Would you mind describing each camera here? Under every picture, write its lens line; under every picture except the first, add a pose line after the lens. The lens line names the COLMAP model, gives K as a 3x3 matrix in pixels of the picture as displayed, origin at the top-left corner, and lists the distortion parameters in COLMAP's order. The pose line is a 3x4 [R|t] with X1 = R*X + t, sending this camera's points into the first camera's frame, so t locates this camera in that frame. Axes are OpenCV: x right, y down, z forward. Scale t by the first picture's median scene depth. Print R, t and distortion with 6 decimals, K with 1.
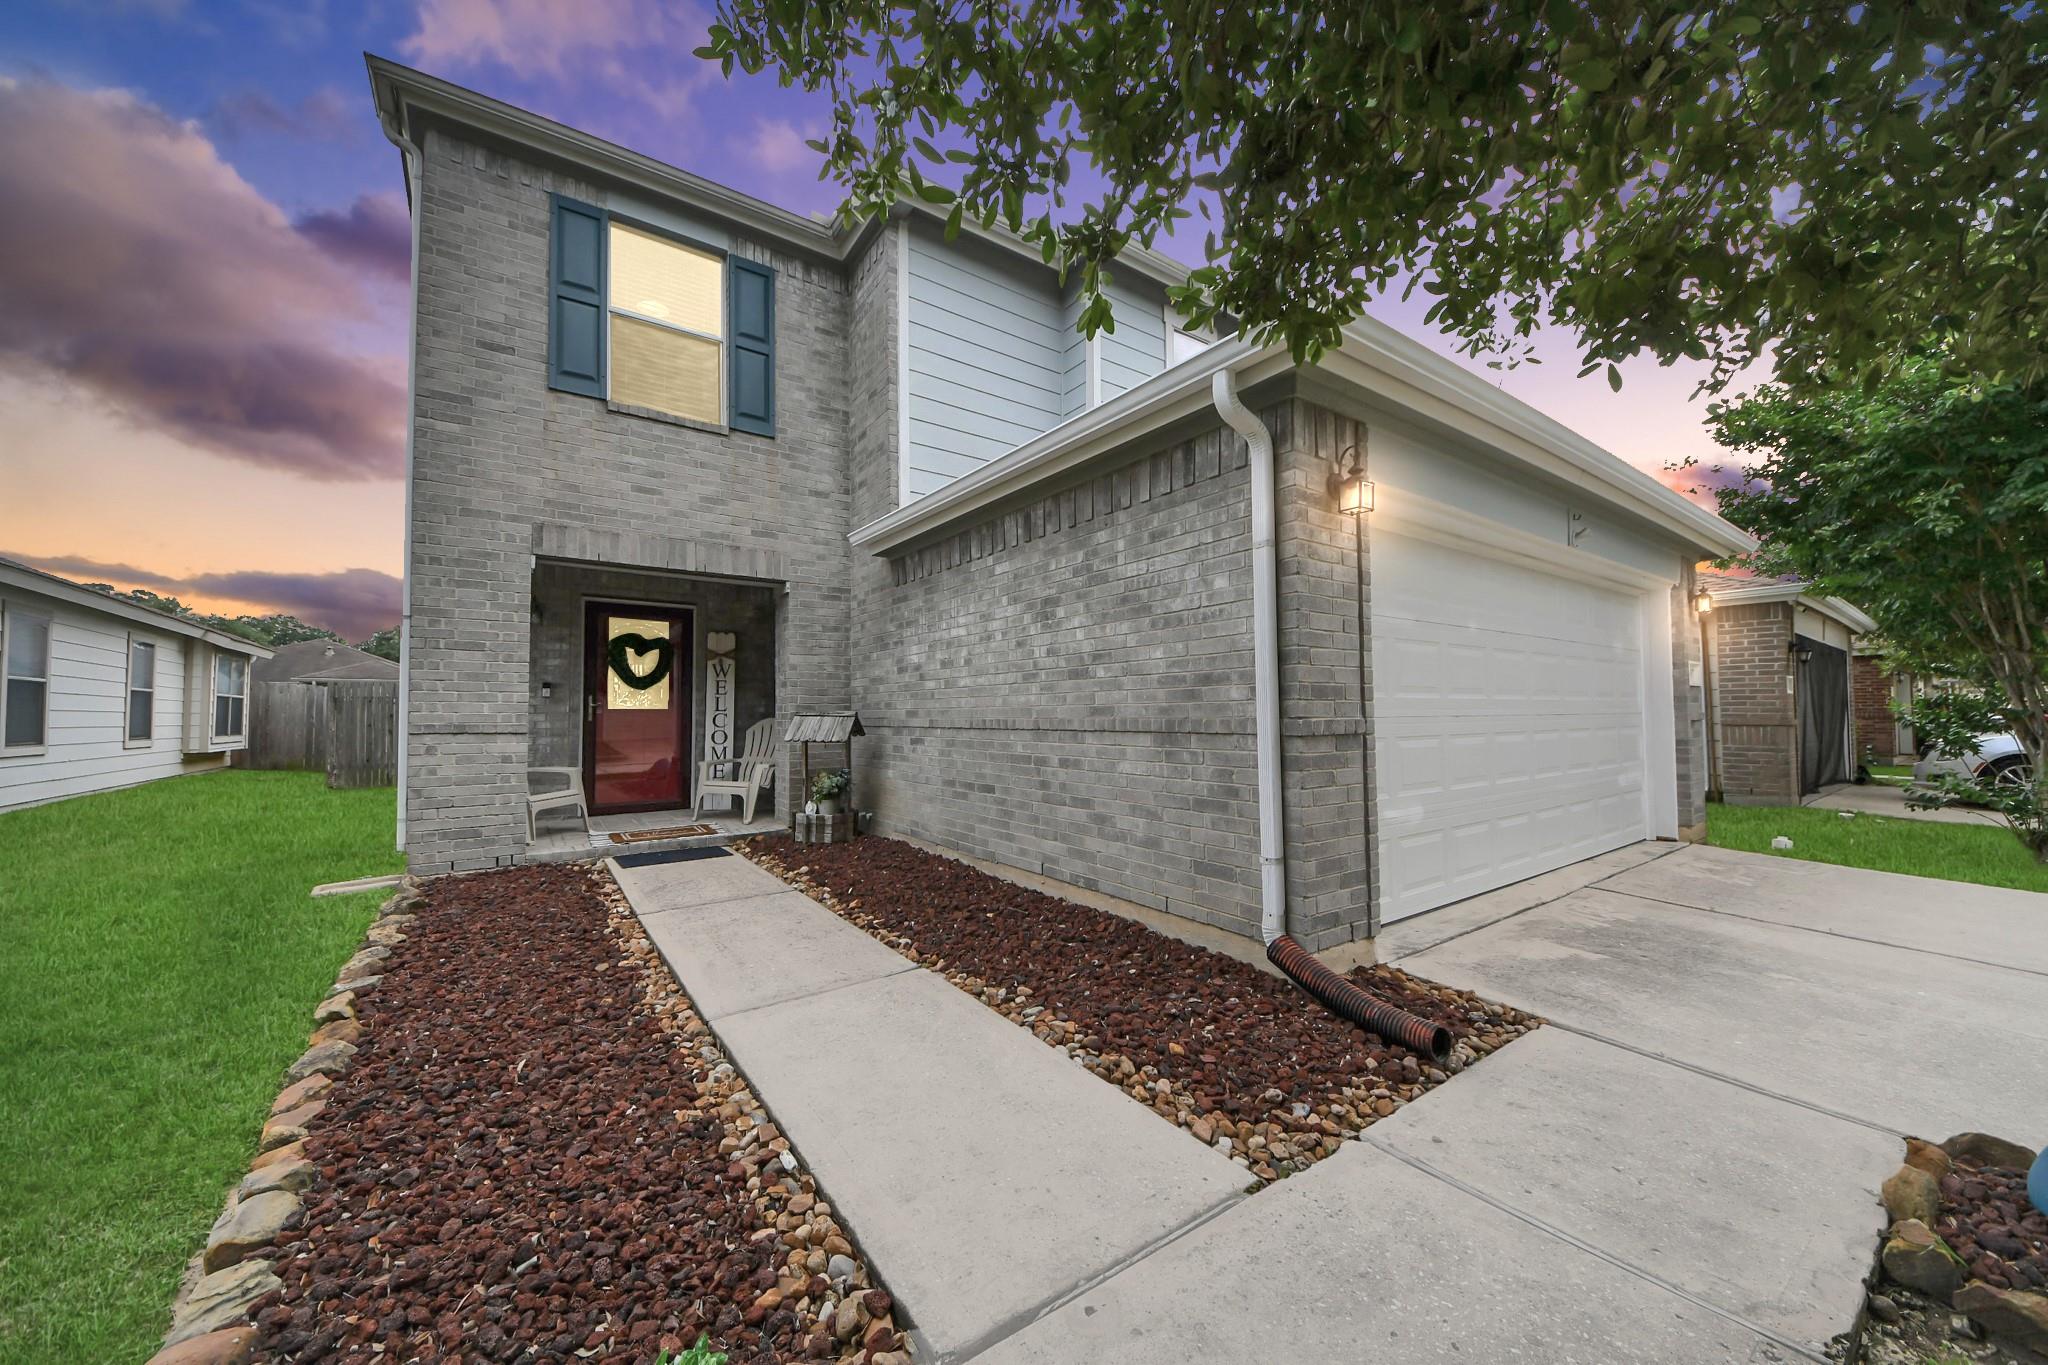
lens RADIAL K [[725.8, 0, 1027.9], [0, 725.8, 692.2], [0, 0, 1]] dist [0.002892, -0.005967]
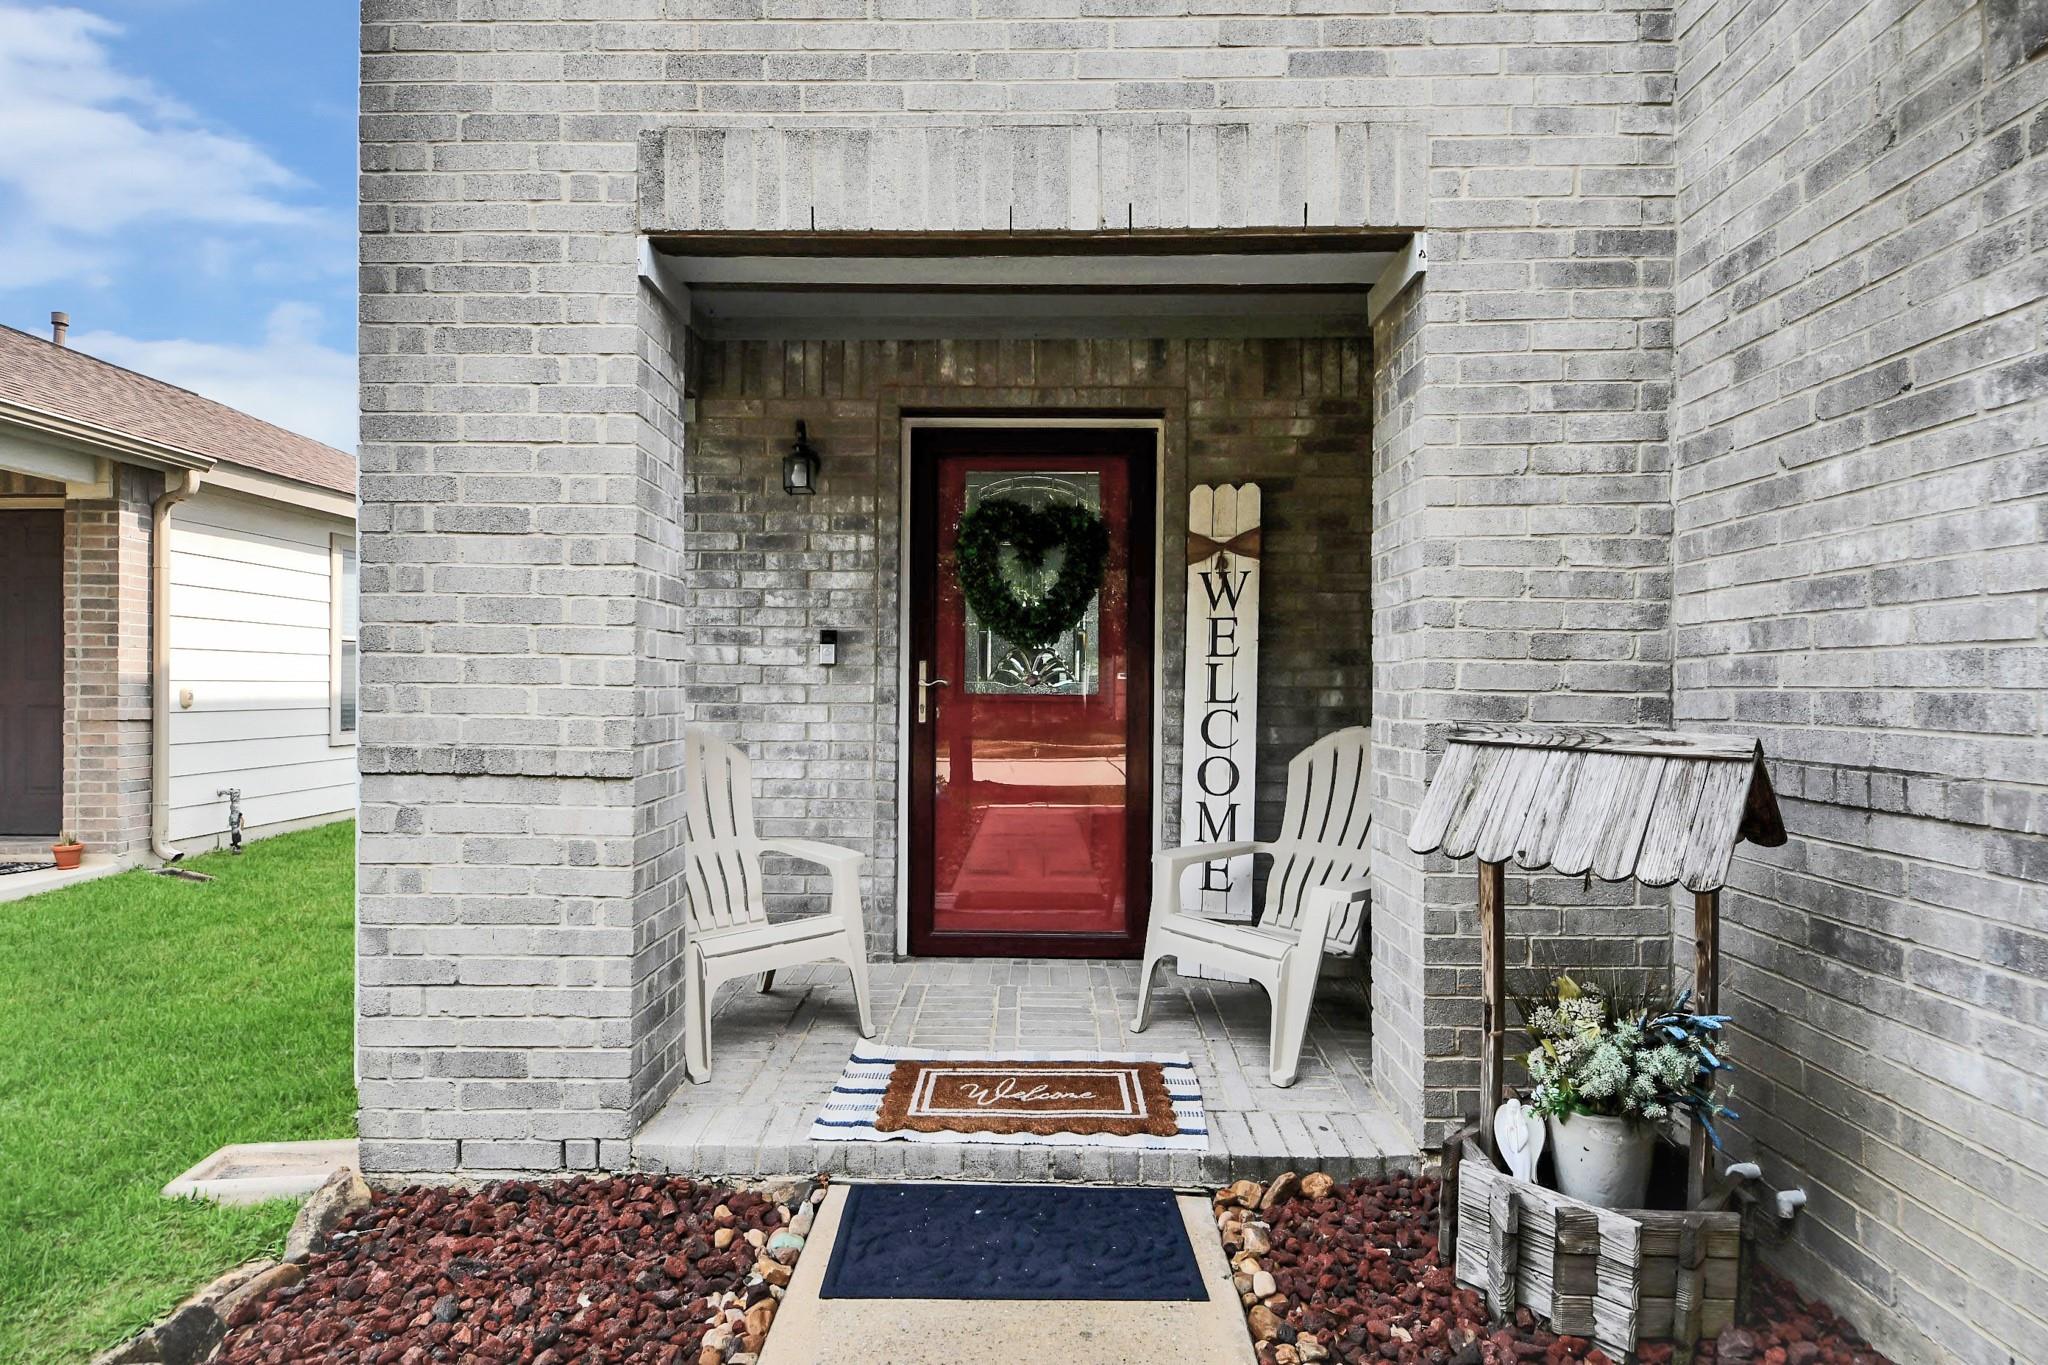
lens RADIAL K [[1123.8, 0, 1024.9], [0, 1123.8, 687.1], [0, 0, 1]] dist [0.016142, -0.000492]
pose [[0.804335, 0.012019, -0.594054, -0.195175], [0.007775, 0.999497, 0.030748, 0.000284], [0.594125, -0.029350, 0.803837, 0.563330]]
